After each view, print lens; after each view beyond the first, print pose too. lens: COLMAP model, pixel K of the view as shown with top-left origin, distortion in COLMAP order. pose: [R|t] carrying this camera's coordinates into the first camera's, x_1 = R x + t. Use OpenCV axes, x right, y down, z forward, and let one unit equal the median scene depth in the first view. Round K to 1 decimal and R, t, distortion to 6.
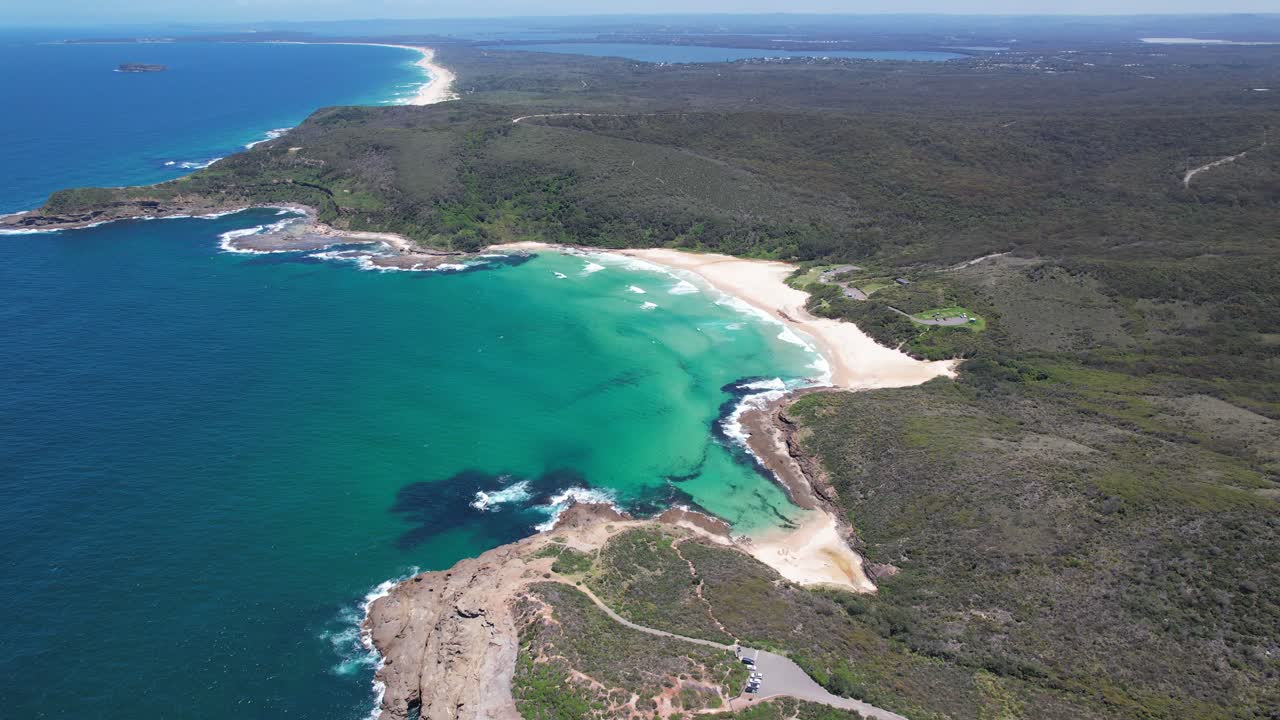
lens RADIAL K [[814.6, 0, 640.0], [0, 814.6, 360.0], [0, 0, 1]] dist [-0.082522, 0.077339]
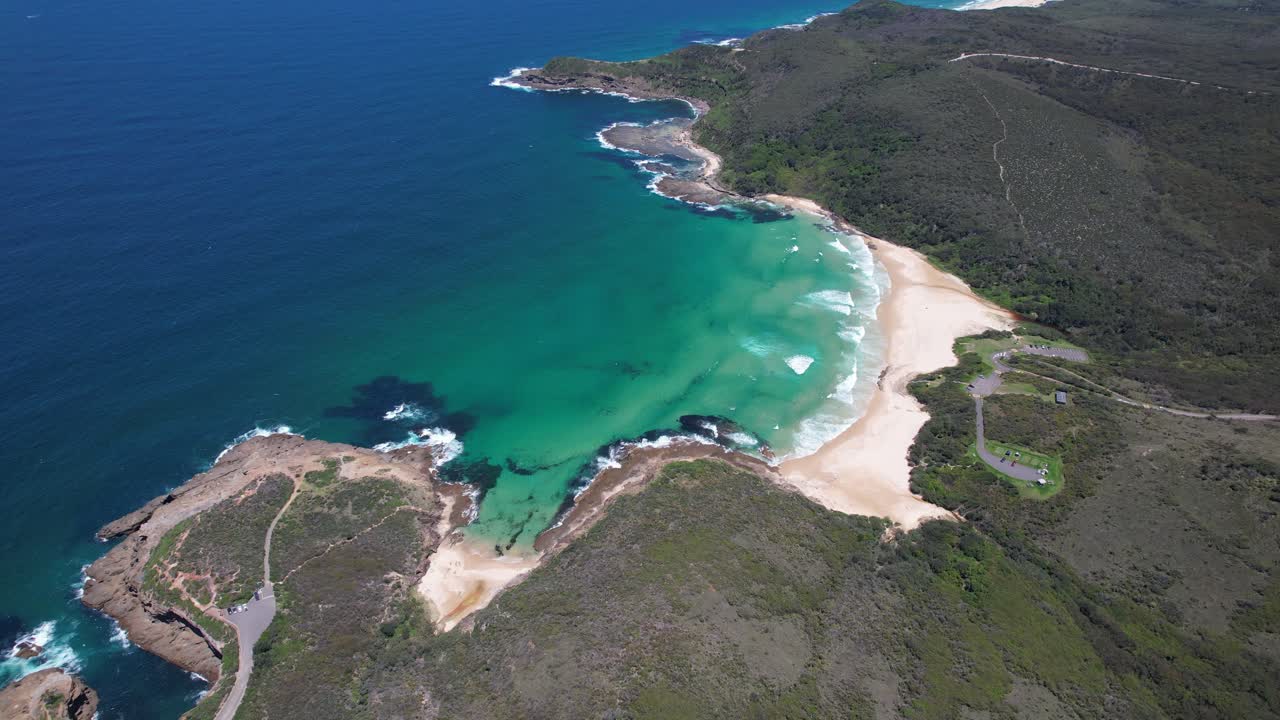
lens RADIAL K [[814.6, 0, 640.0], [0, 814.6, 360.0], [0, 0, 1]] dist [-0.082522, 0.077339]
pose [[0.687391, 0.393595, -0.610391, 0.461855], [-0.291621, 0.919277, 0.264363, -0.197083], [0.665170, -0.003718, 0.746683, 0.162455]]
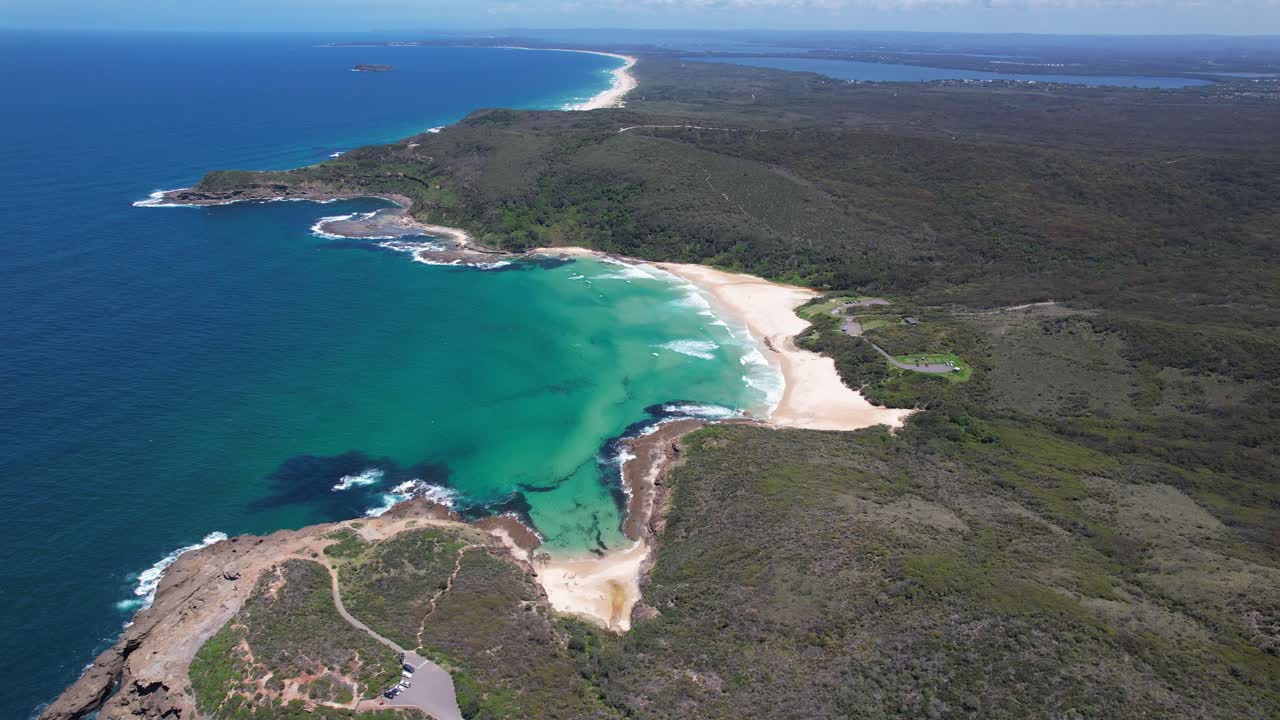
lens RADIAL K [[814.6, 0, 640.0], [0, 814.6, 360.0], [0, 0, 1]] dist [-0.082522, 0.077339]
pose [[0.966739, 0.111530, -0.230167, 0.225887], [-0.114775, 0.993391, -0.000714, -0.015344], [0.228566, 0.027108, 0.973151, 0.029914]]
